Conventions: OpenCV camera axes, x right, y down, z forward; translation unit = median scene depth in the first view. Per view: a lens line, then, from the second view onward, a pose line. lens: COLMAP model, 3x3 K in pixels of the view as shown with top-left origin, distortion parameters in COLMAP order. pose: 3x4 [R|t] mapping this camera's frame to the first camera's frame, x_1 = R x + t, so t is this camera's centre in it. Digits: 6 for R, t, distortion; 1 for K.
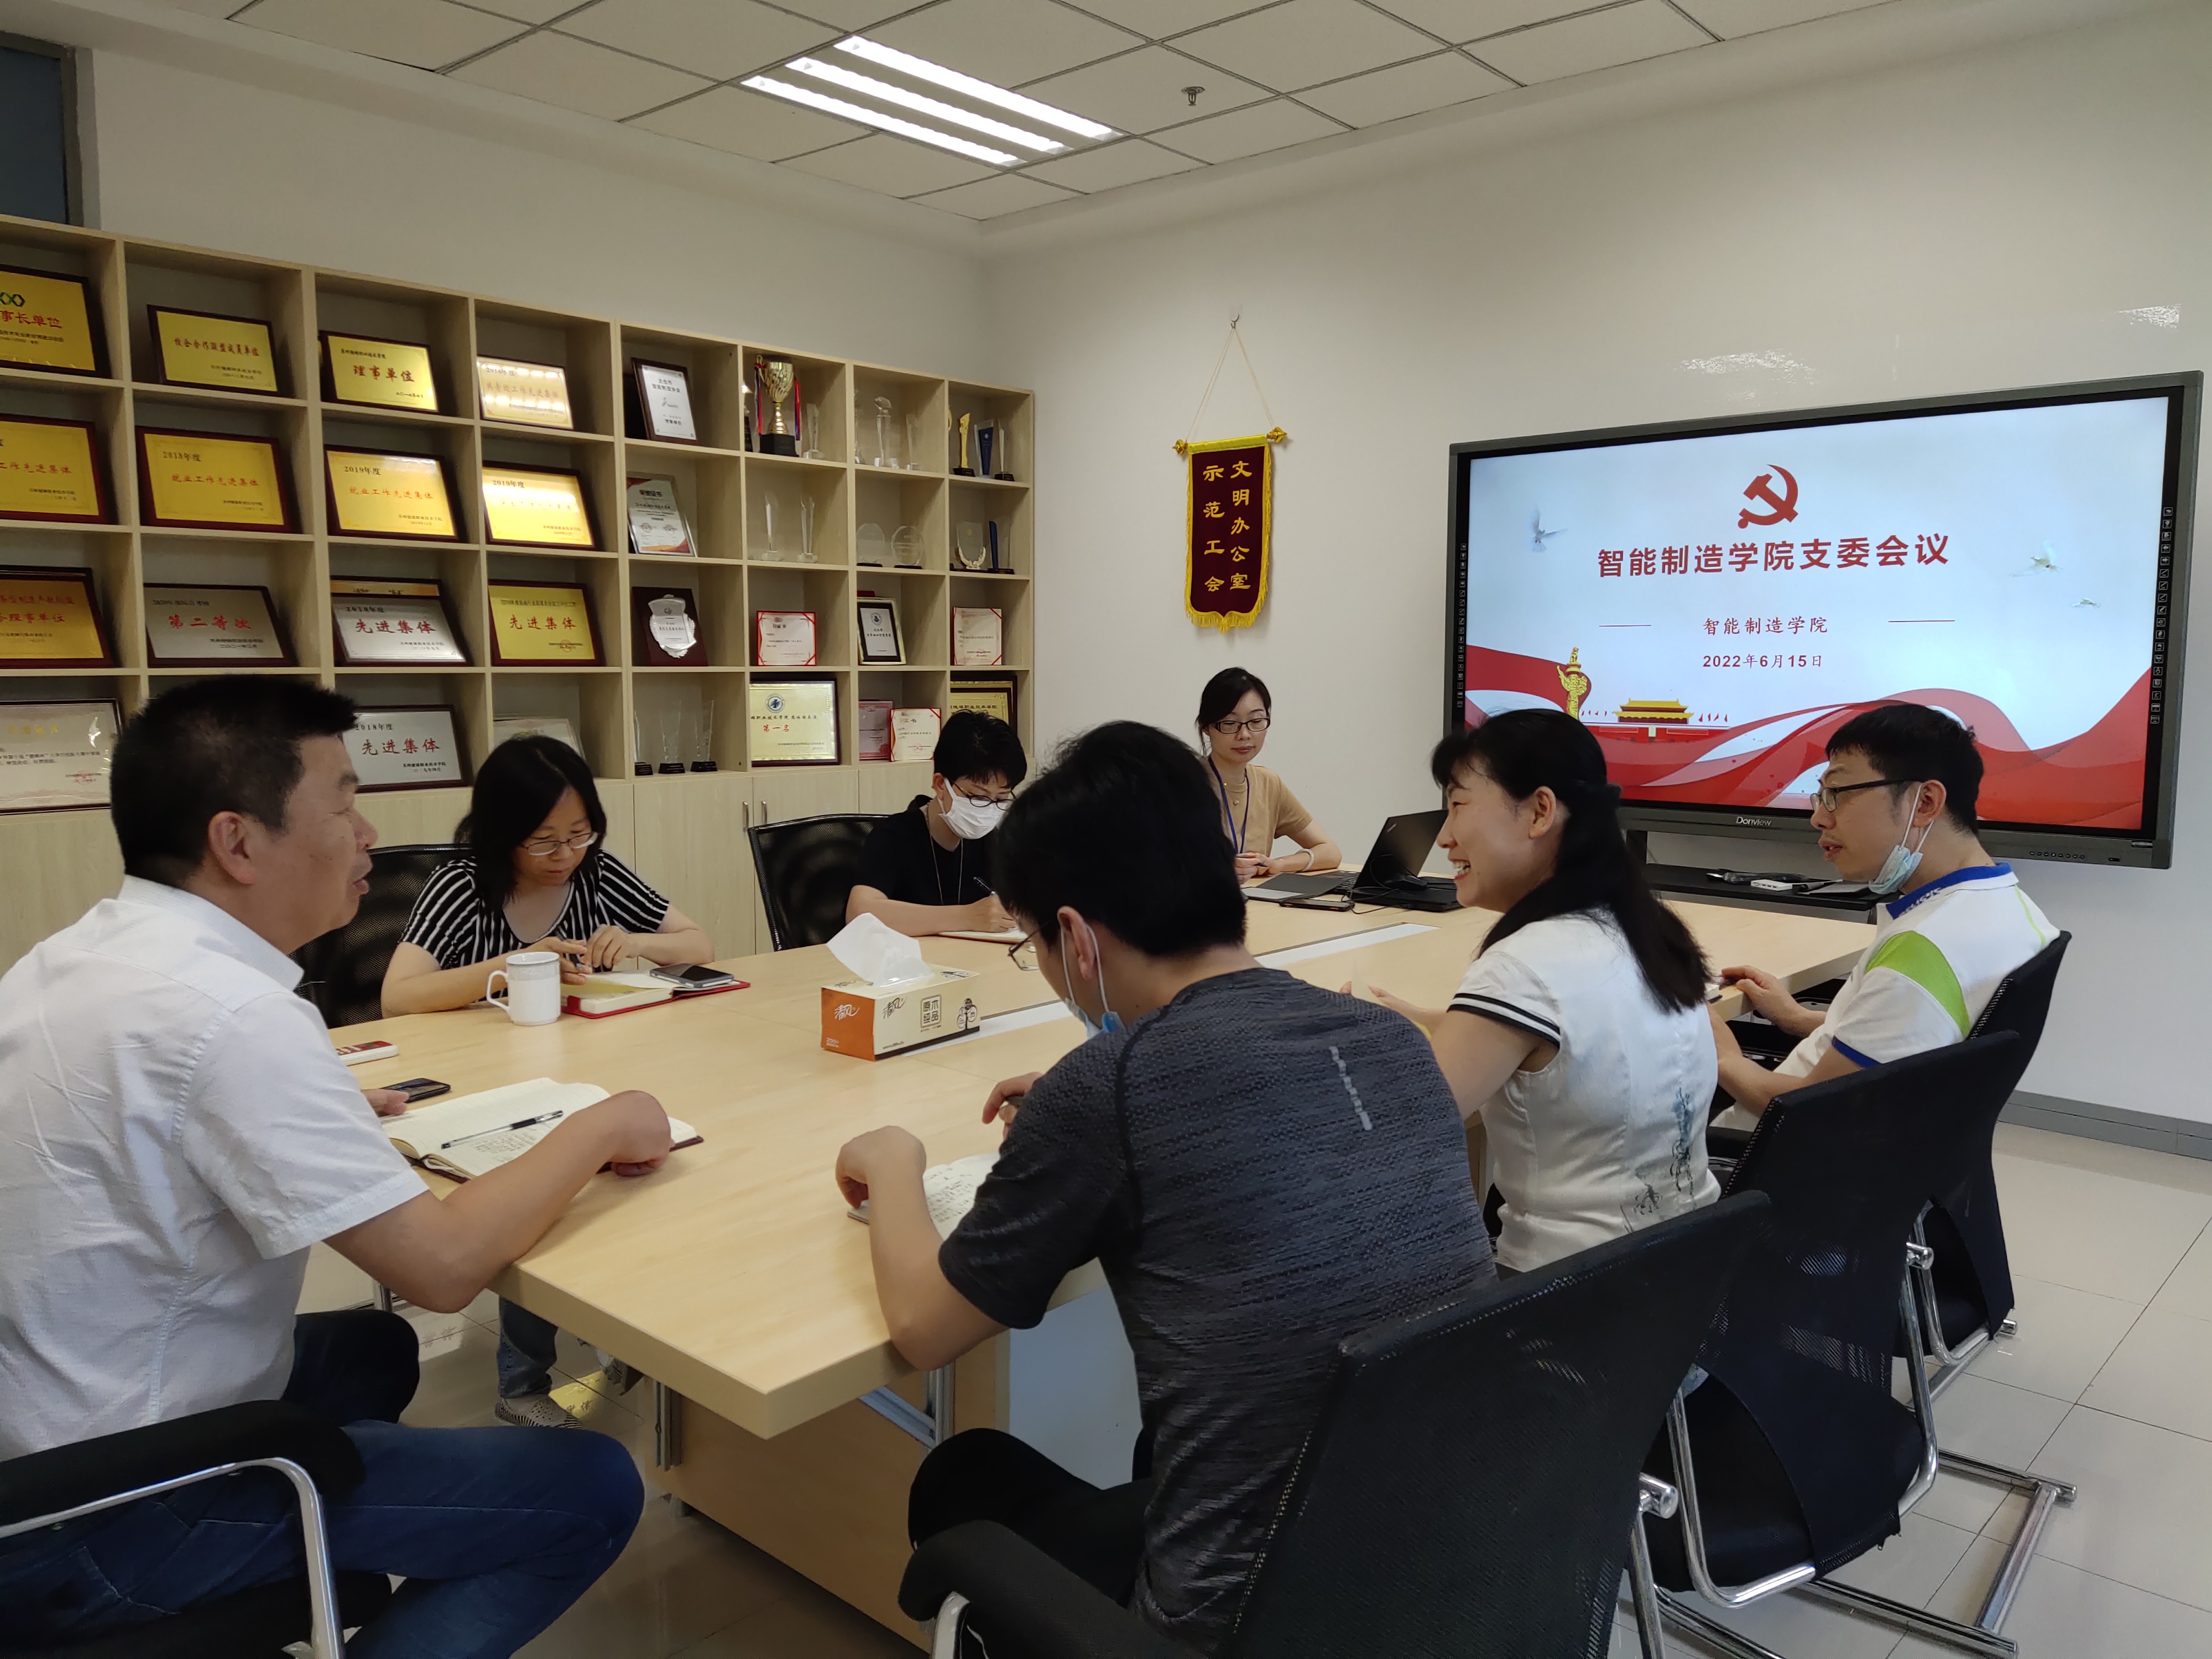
lens RADIAL K [[1645.7, 0, 1105.2], [0, 1645.7, 825.2], [0, 0, 1]] dist [0.063324, -0.082244]
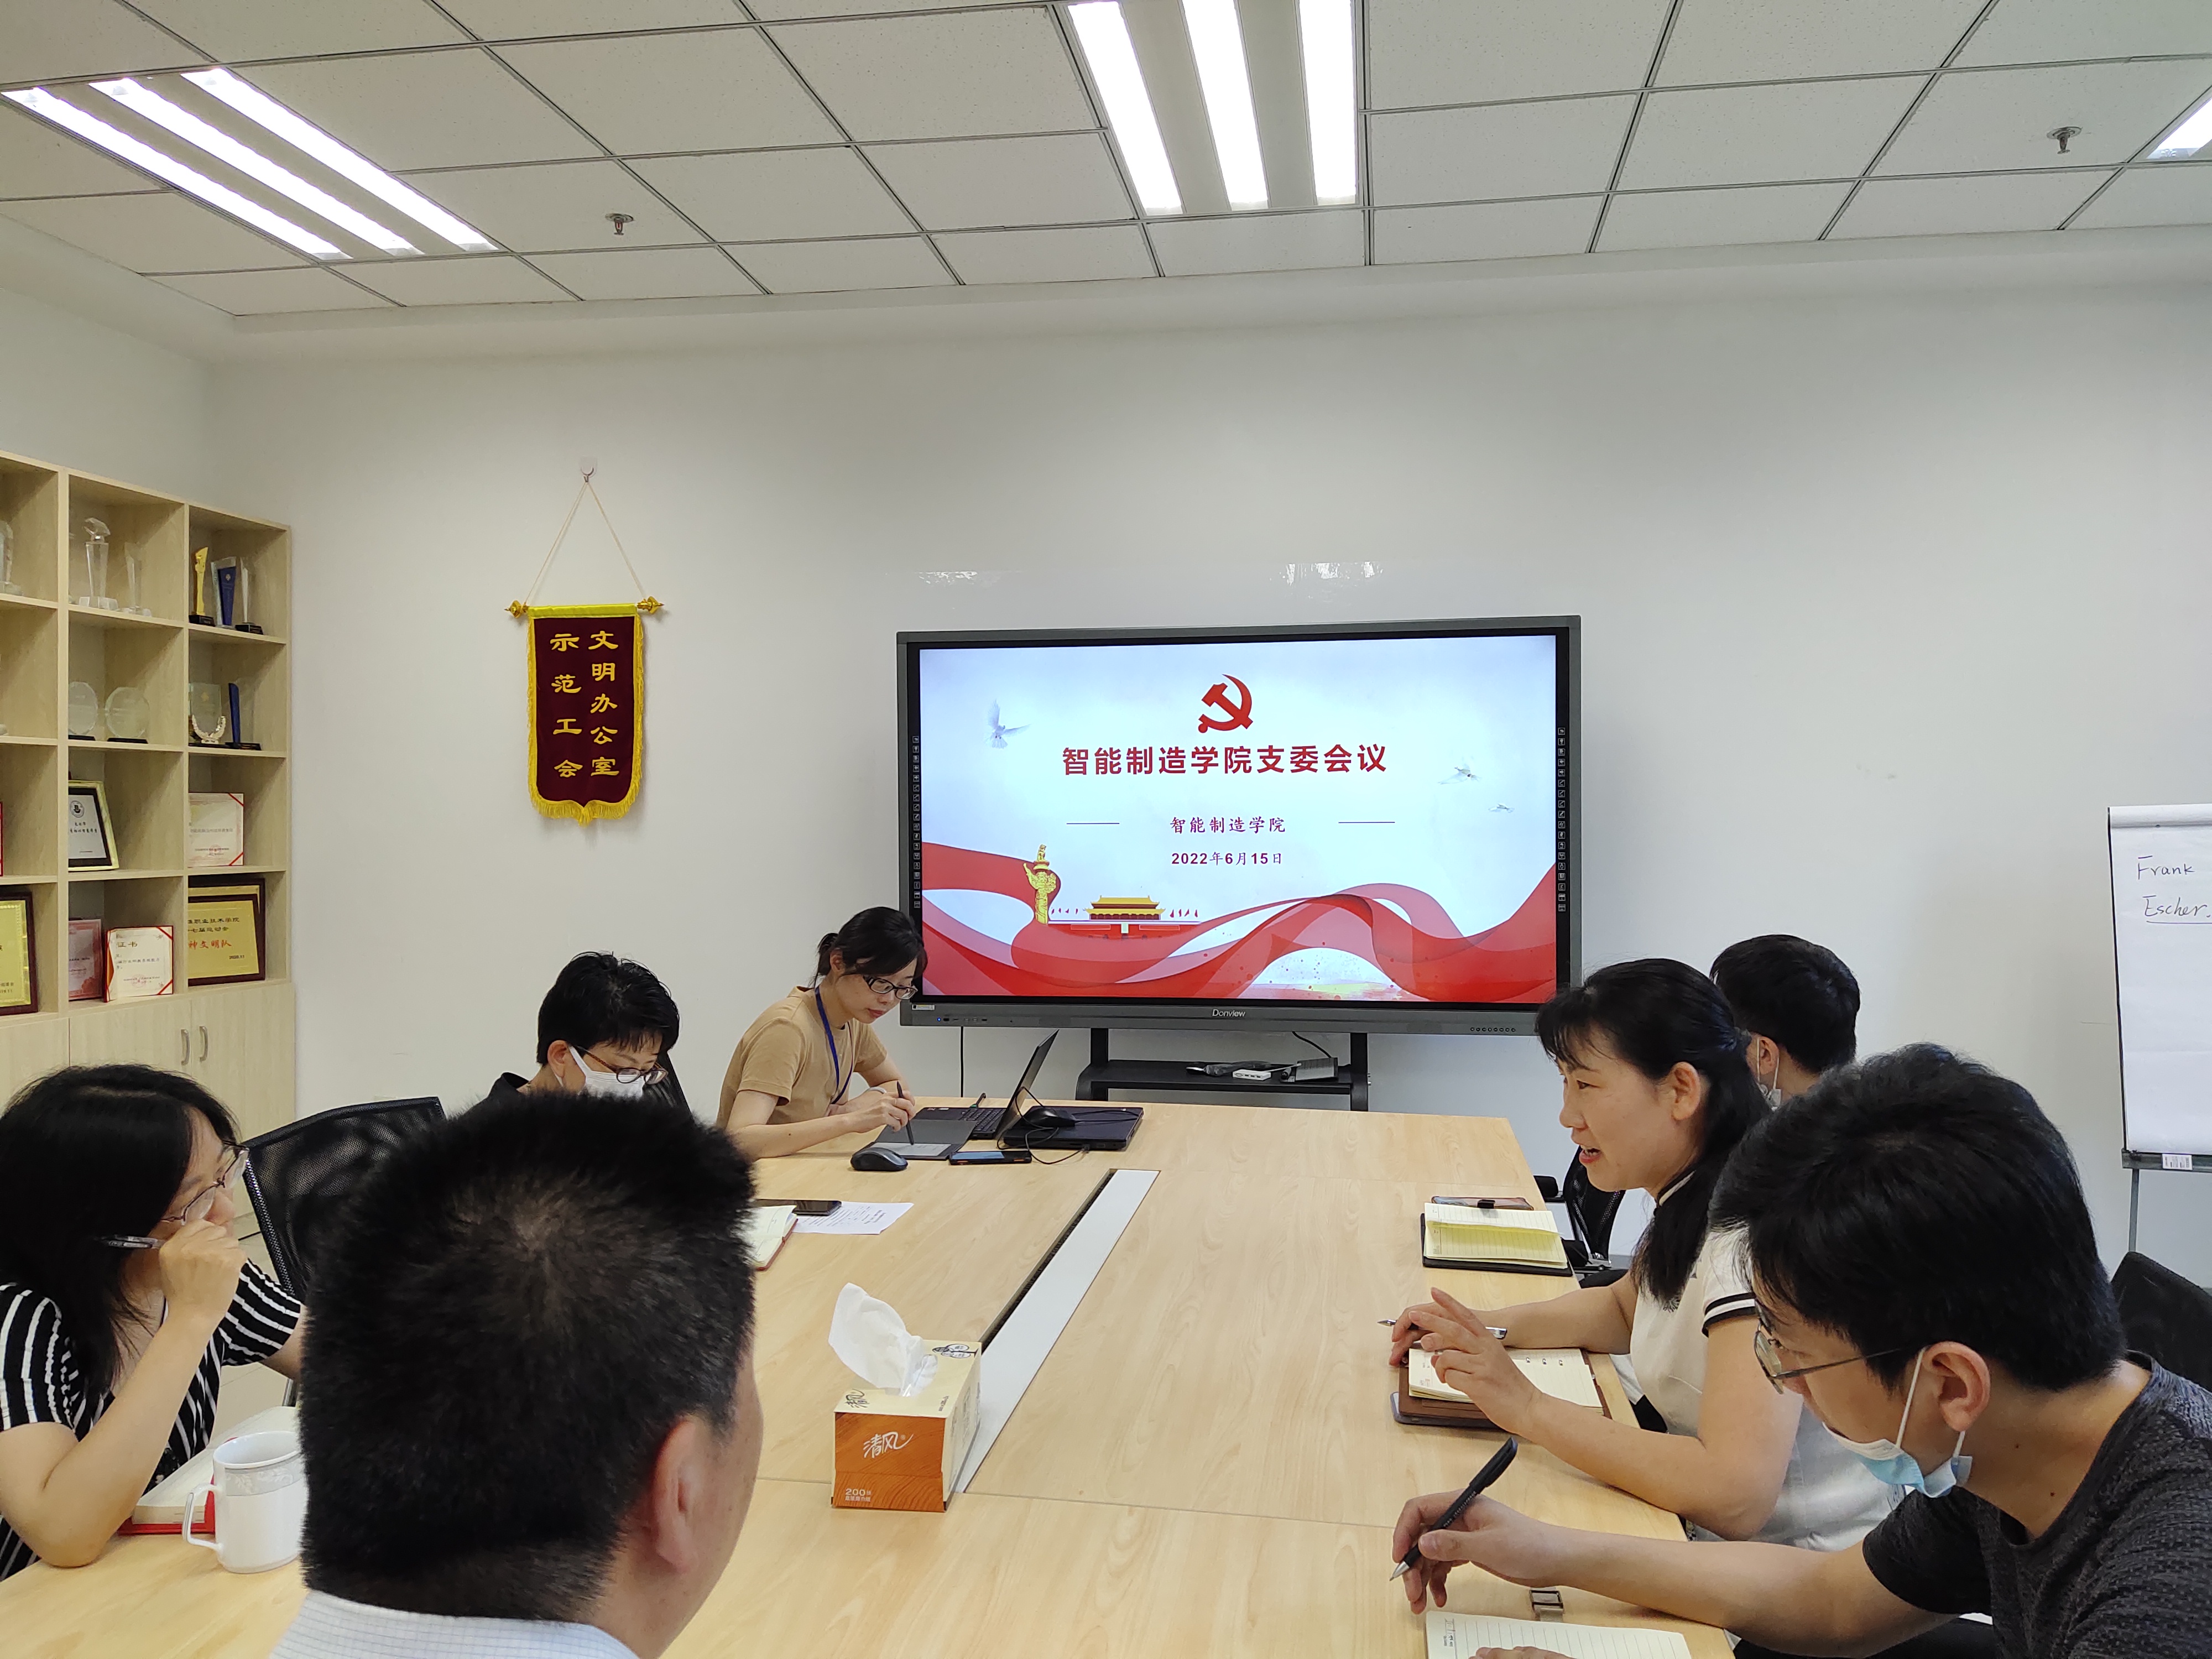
lens RADIAL K [[1645.7, 0, 1129.2], [0, 1645.7, 827.1], [0, 0, 1]] dist [0.063324, -0.082244]
pose [[0.832810, -0.009661, 0.553474, -0.205331], [0.062332, 0.995125, -0.076422, -0.038631], [-0.550038, 0.098144, 0.829353, 0.152969]]
